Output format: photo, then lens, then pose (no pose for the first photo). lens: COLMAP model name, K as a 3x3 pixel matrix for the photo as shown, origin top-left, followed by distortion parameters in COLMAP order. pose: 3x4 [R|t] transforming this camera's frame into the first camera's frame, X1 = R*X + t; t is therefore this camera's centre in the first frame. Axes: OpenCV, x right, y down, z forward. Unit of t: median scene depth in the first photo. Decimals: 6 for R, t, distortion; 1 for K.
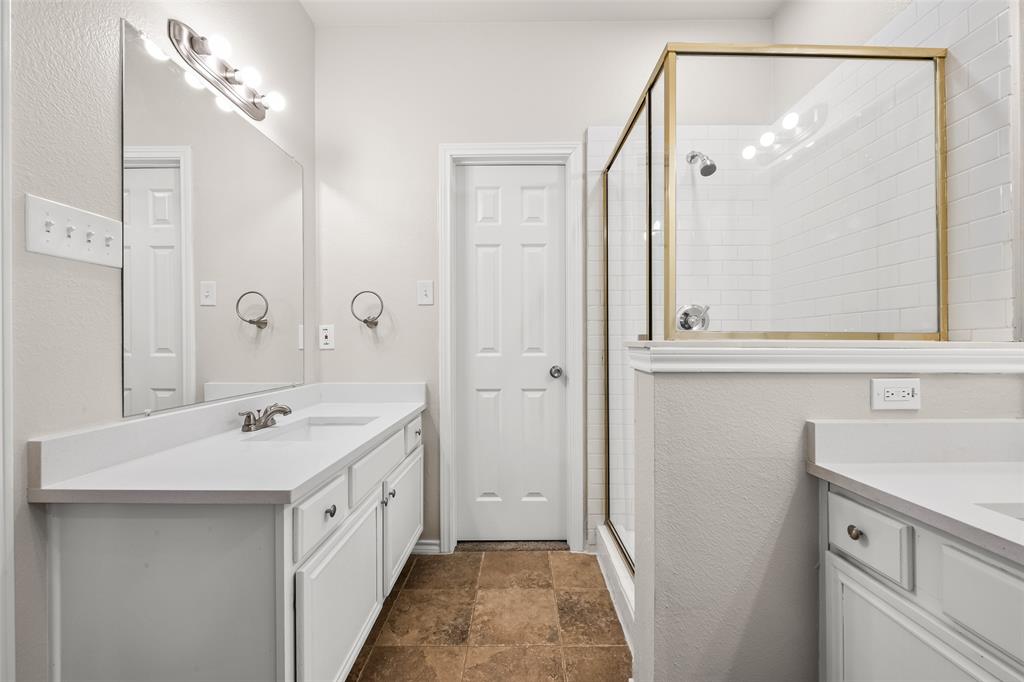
lens RADIAL K [[407.1, 0, 512.0], [0, 407.1, 341.0], [0, 0, 1]] dist [0.002644, 0.000301]
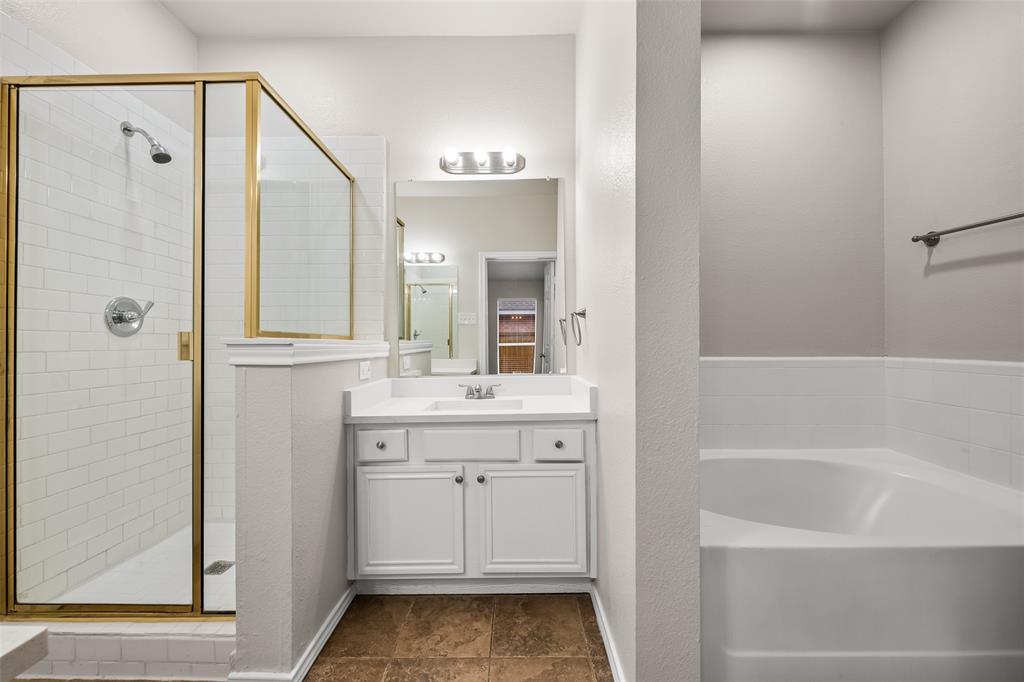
lens RADIAL K [[407.1, 0, 512.0], [0, 407.1, 341.0], [0, 0, 1]] dist [0.002644, 0.000301]
pose [[0.015808, 0.006534, 0.999854, -0.837293], [-0.002692, 0.999975, -0.006492, 0.012188], [-0.999871, -0.002589, 0.015825, 0.330341]]
